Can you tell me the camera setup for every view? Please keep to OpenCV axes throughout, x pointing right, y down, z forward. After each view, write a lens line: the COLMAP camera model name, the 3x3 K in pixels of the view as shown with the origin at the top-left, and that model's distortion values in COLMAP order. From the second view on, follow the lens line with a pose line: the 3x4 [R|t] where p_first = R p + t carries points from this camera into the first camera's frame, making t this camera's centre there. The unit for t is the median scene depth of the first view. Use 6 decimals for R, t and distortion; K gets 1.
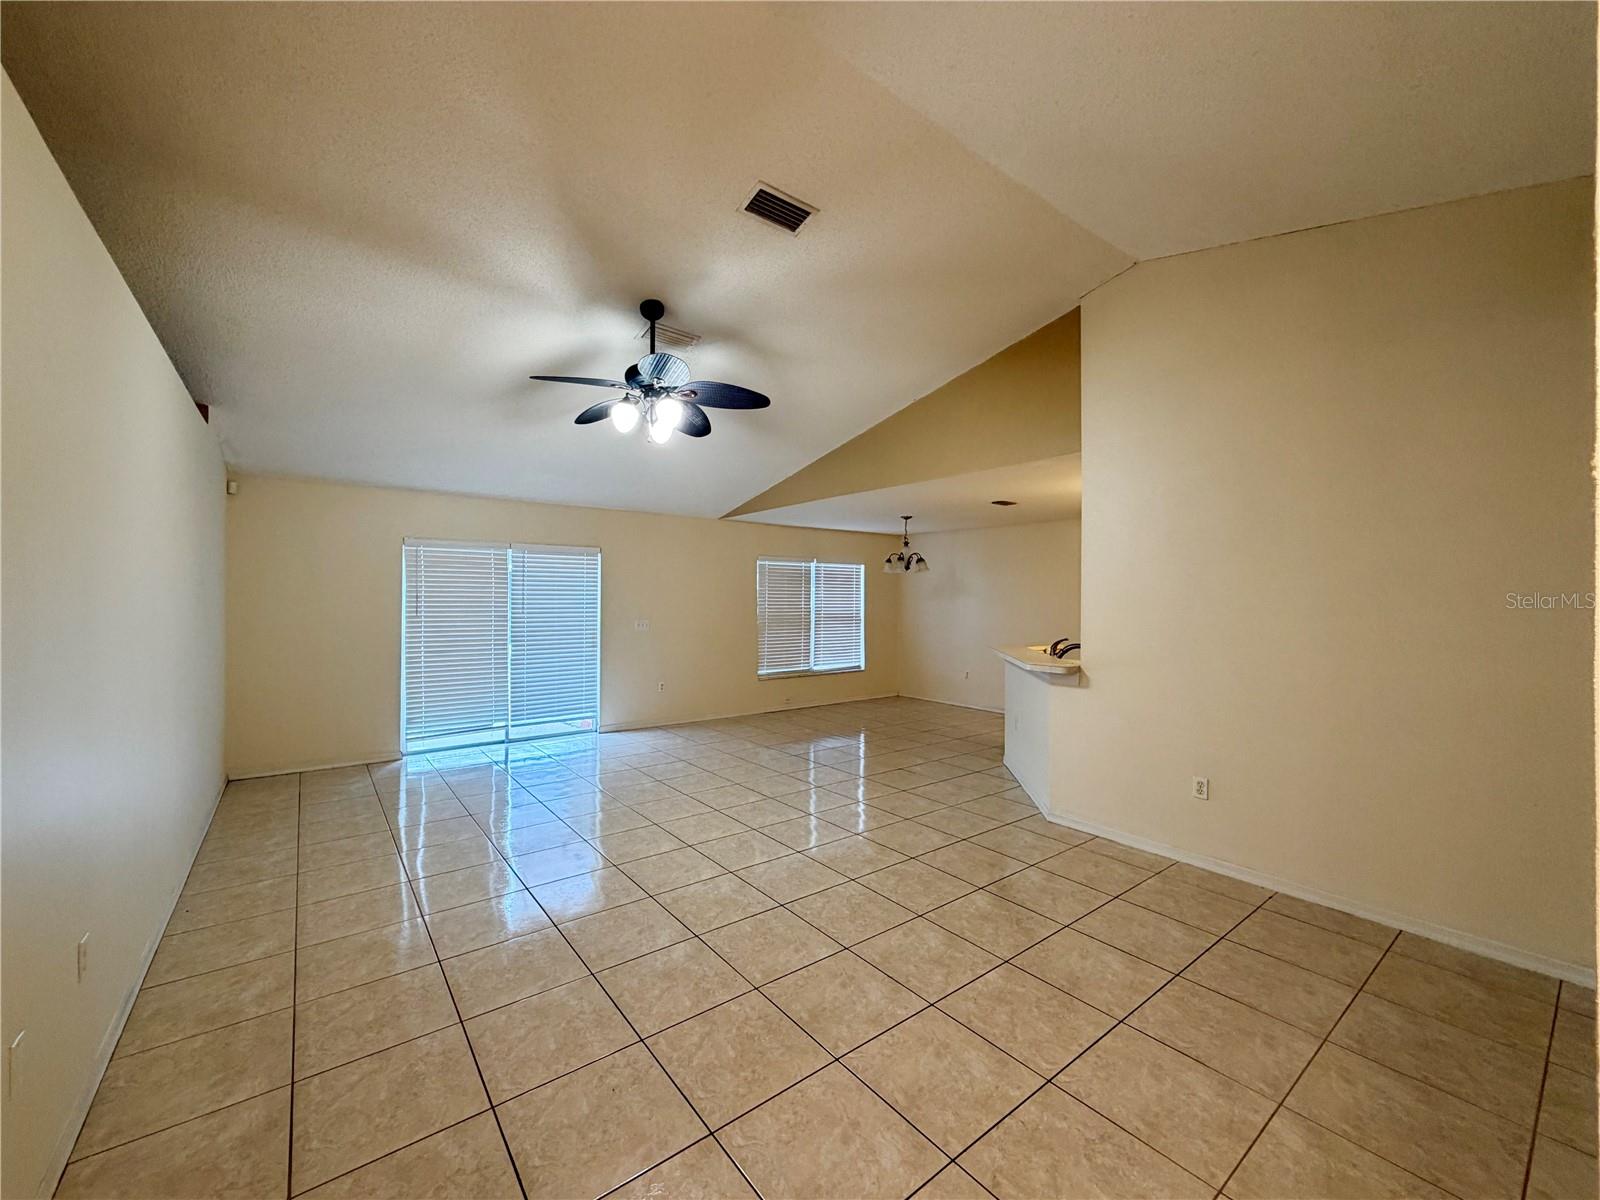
lens RADIAL K [[644.6, 0, 785.0], [0, 644.6, 575.7], [0, 0, 1]] dist [0.001919, 0.000017]
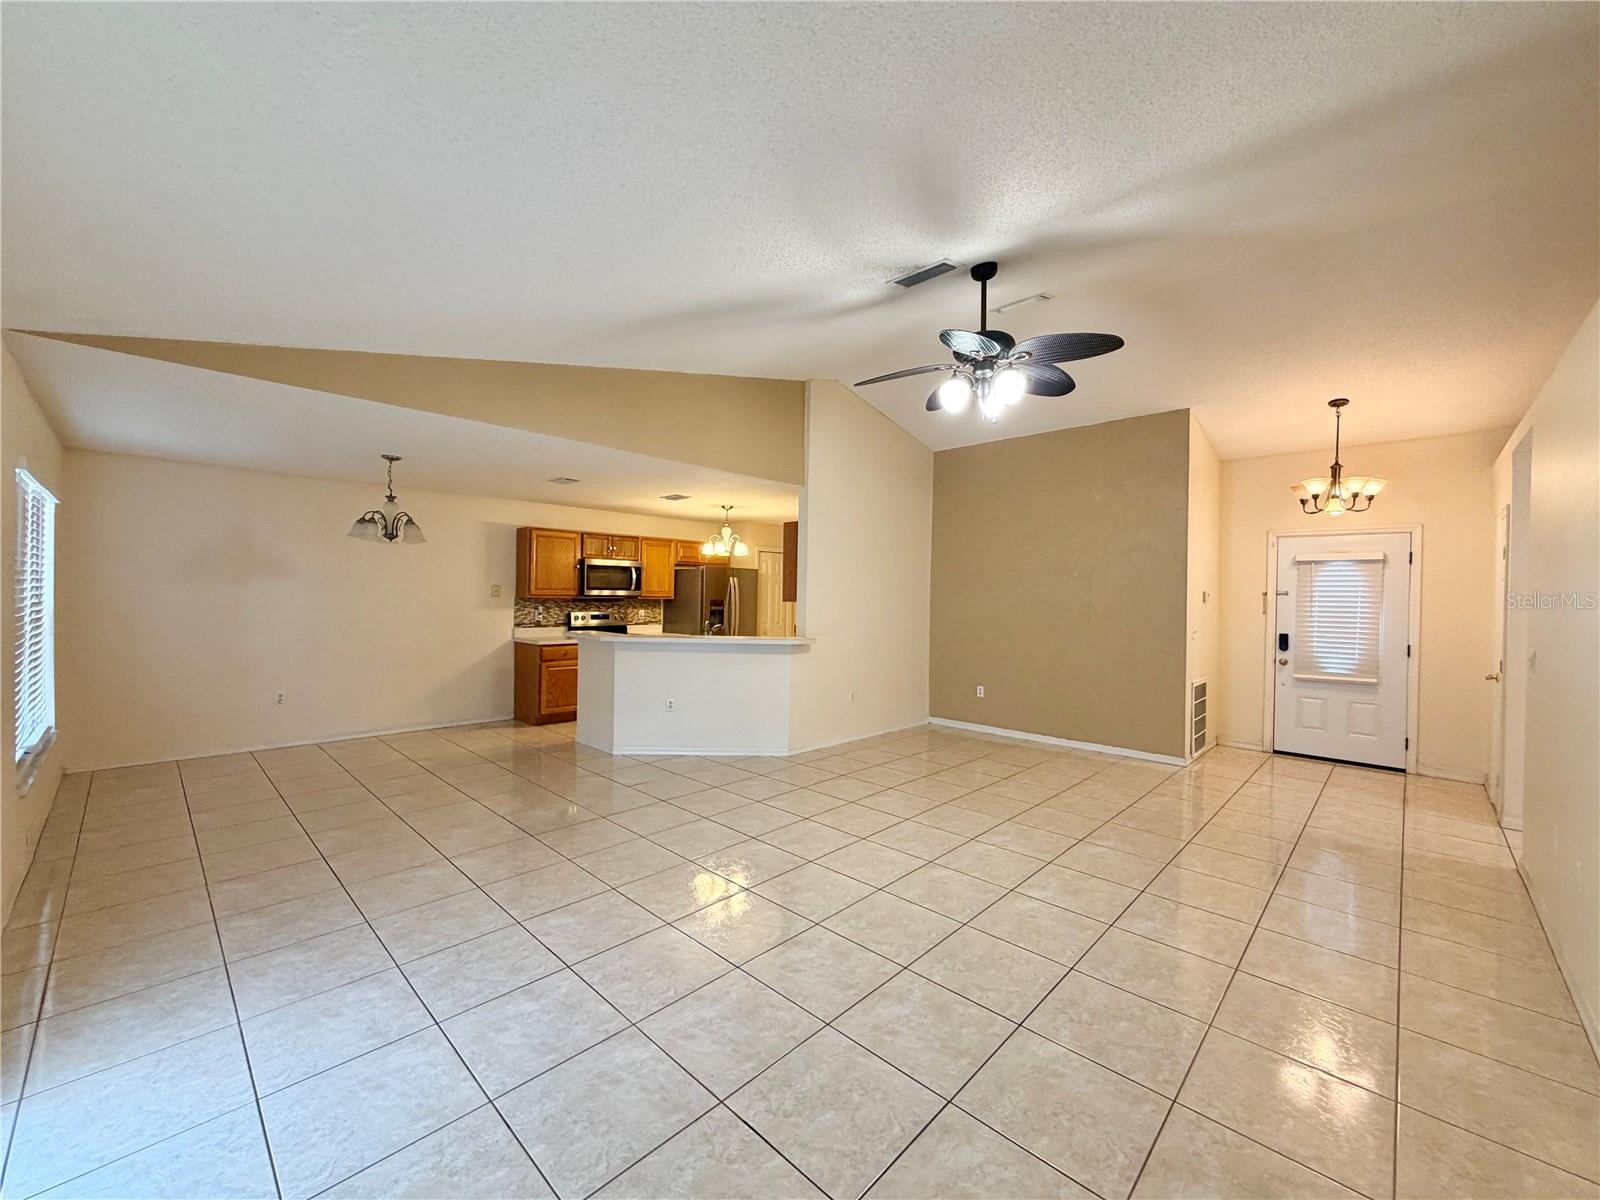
lens RADIAL K [[635.0, 0, 795.2], [0, 635.0, 600.1], [0, 0, 1]] dist [-0.001728, -0.000121]
pose [[-0.164793, -0.012910, 0.986244, -1.025257], [-0.056263, 0.998409, 0.003668, 0.055262], [-0.984722, -0.054885, -0.165258, 1.388854]]
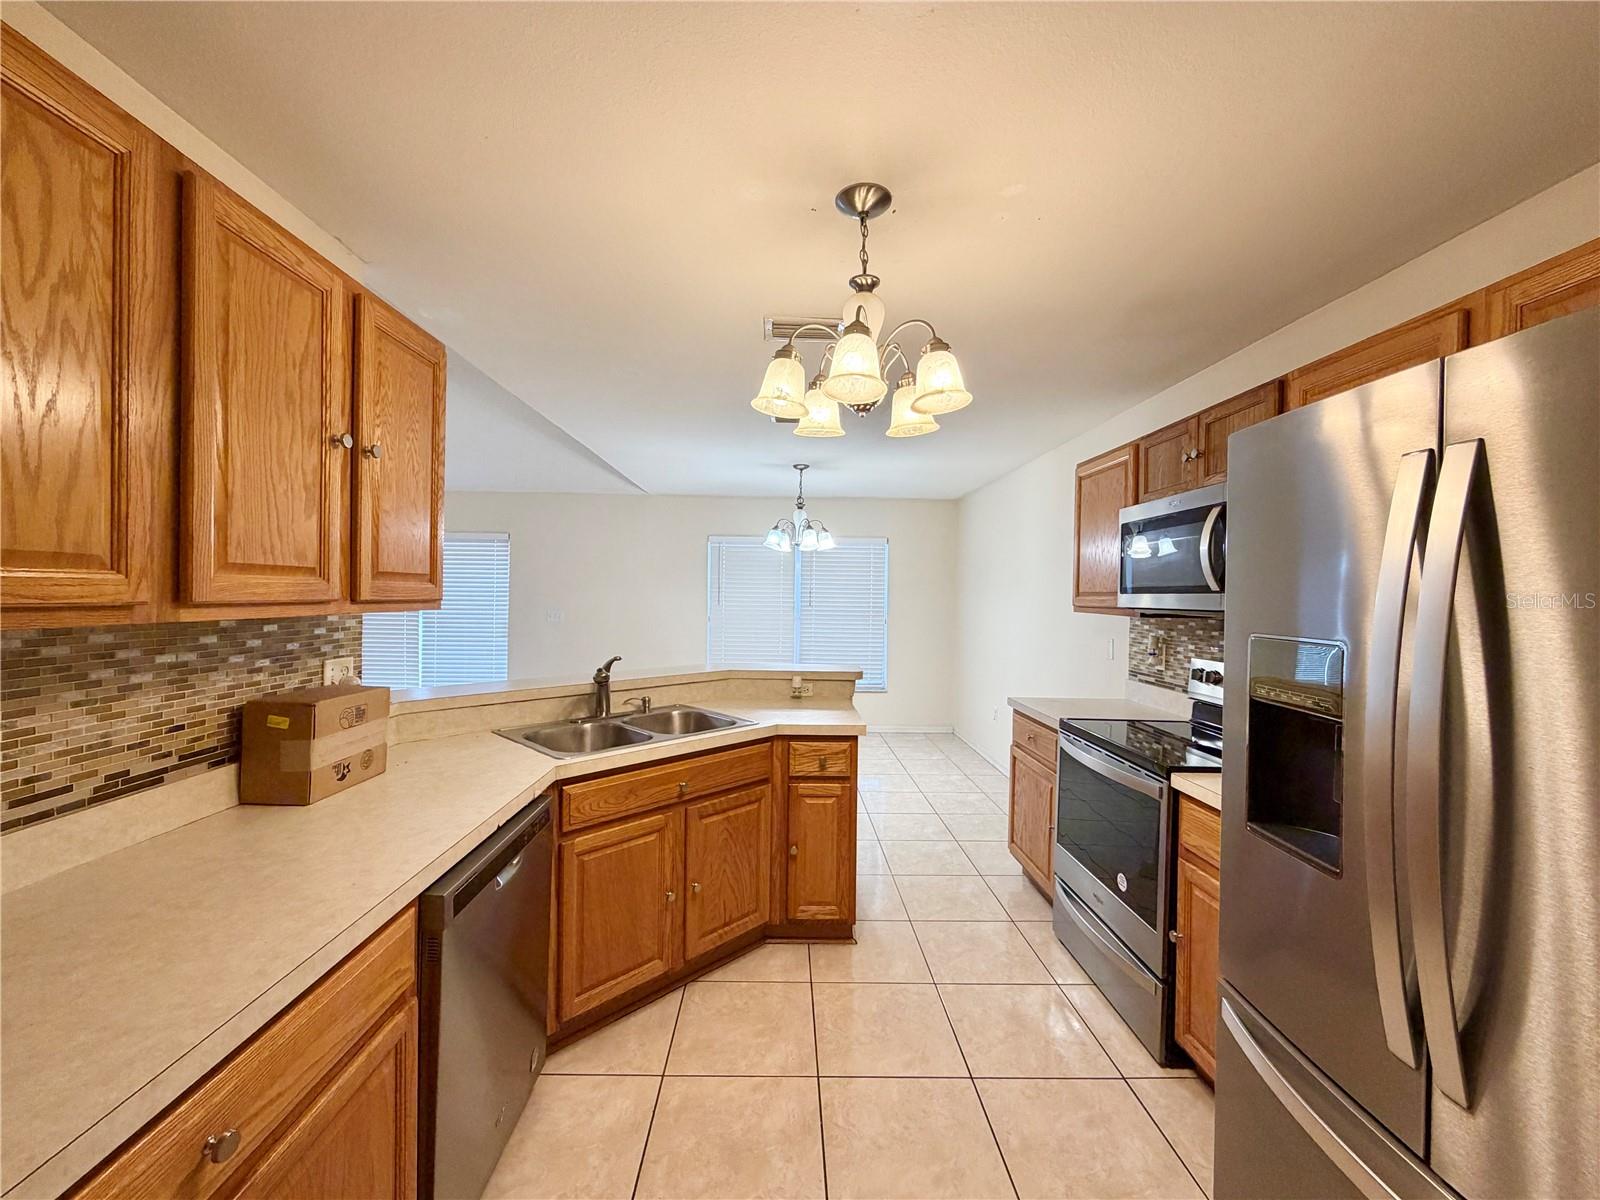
lens RADIAL K [[635.0, 0, 795.2], [0, 635.0, 600.1], [0, 0, 1]] dist [-0.001728, -0.000121]
pose [[0.812706, 0.013984, -0.582506, 1.133091], [0.010317, 0.999210, 0.038382, 0.043223], [0.582583, -0.037203, 0.811919, 0.904819]]
